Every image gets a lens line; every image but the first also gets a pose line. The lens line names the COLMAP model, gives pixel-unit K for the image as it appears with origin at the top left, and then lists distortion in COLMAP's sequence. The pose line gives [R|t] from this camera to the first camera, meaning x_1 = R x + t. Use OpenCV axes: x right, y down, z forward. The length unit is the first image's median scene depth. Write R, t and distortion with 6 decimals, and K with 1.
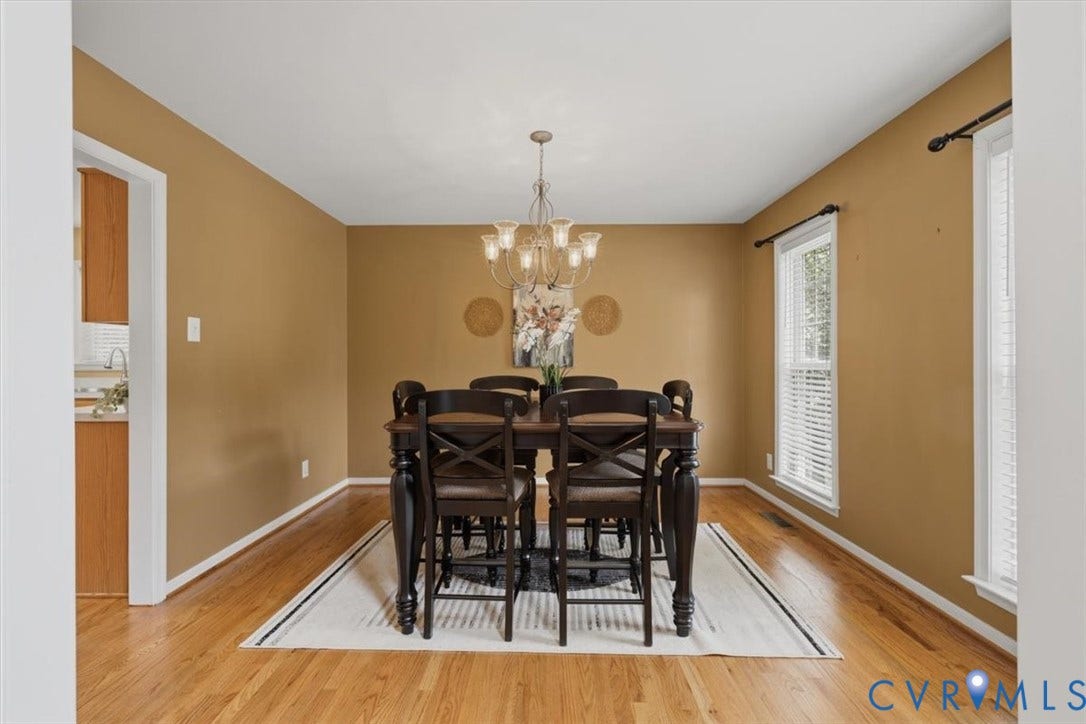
lens RADIAL K [[468.2, 0, 543.0], [0, 468.2, 362.0], [0, 0, 1]] dist [-0.000009, 0.000078]
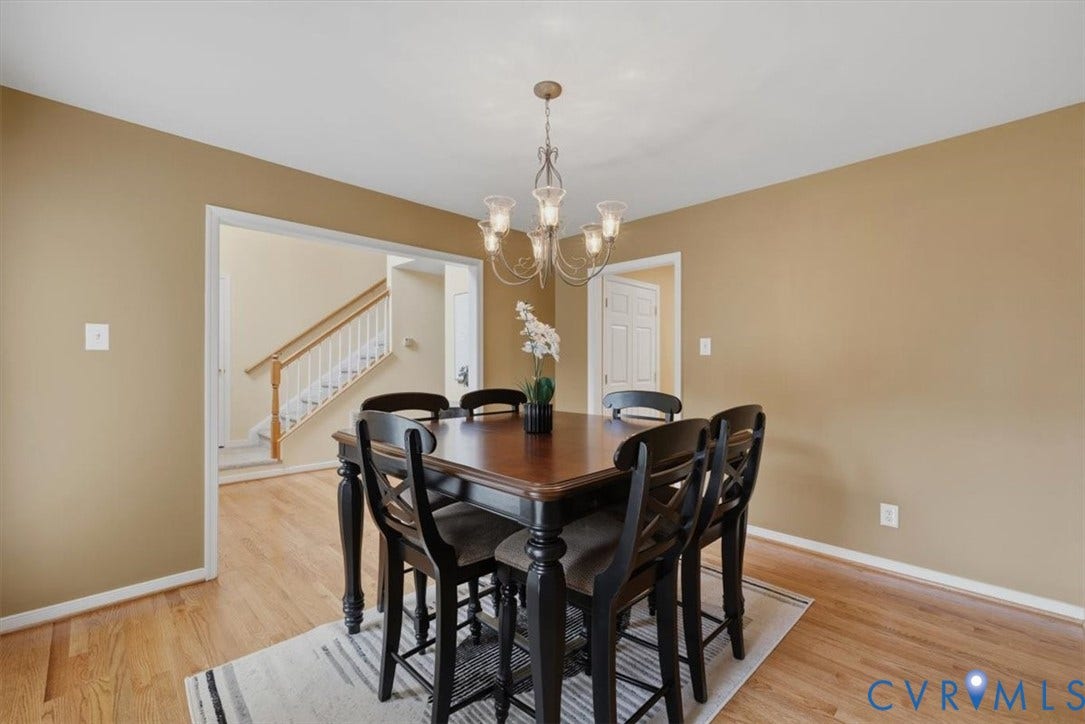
lens RADIAL K [[460.8, 0, 541.4], [0, 460.8, 353.3], [0, 0, 1]] dist [0.000369, 0.000163]
pose [[-0.723152, -0.010368, -0.690612, 0.576513], [0.007540, 0.999709, -0.022904, -0.020043], [0.690648, -0.021770, -0.722863, 1.653049]]
